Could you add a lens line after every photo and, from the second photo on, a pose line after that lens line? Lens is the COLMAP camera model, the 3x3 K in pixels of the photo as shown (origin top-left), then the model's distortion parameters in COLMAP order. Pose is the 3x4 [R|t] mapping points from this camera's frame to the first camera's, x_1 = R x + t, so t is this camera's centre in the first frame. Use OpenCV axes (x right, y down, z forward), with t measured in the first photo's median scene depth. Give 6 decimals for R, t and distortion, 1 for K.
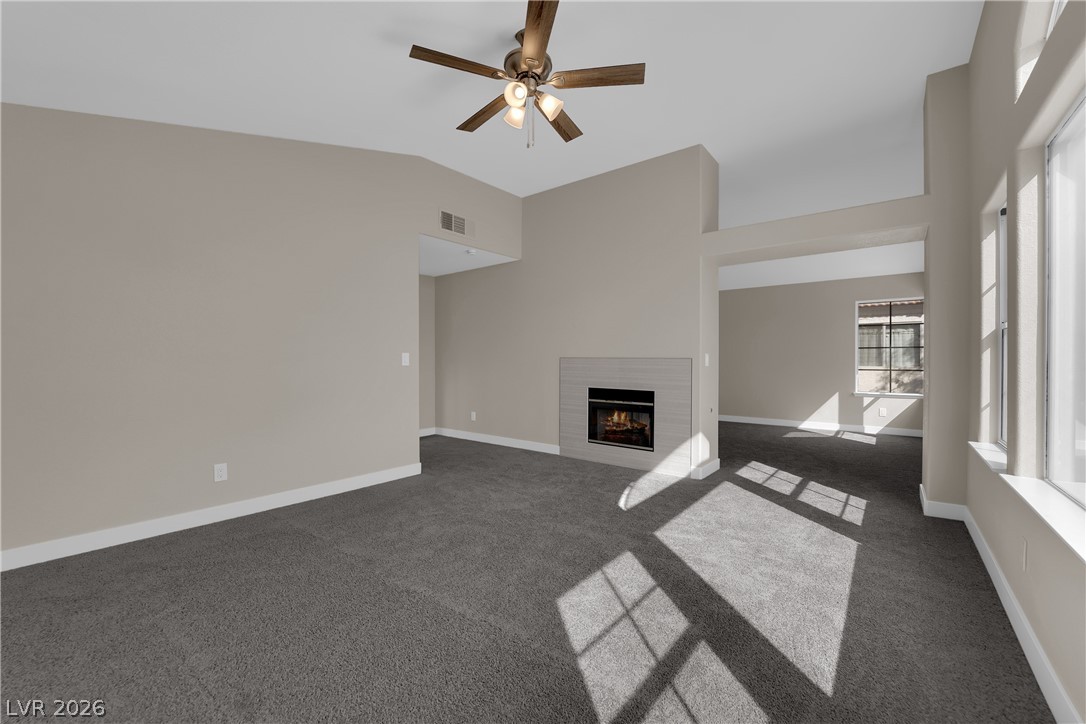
lens RADIAL K [[437.0, 0, 539.4], [0, 437.0, 363.3], [0, 0, 1]] dist [-0.009488, -0.000792]
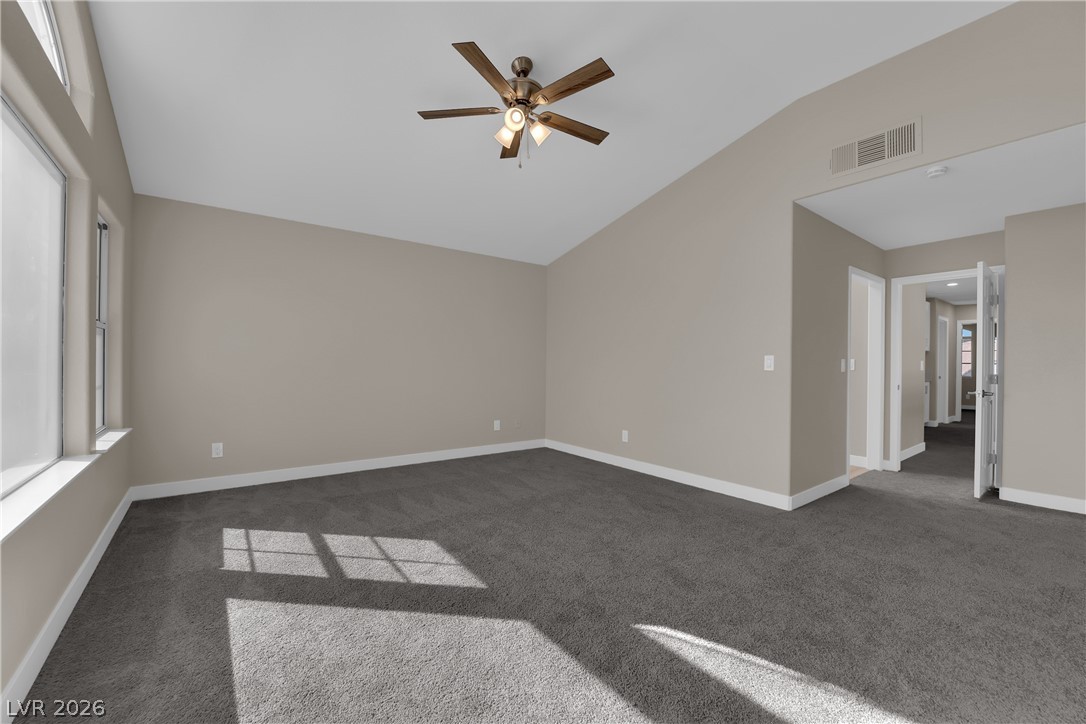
lens RADIAL K [[437.0, 0, 539.4], [0, 437.0, 363.3], [0, 0, 1]] dist [-0.009488, -0.000792]
pose [[-0.239640, 0.001938, -0.970860, 1.029256], [-0.012182, 0.999913, 0.005003, -0.013501], [0.970785, 0.013026, -0.239596, 1.325224]]
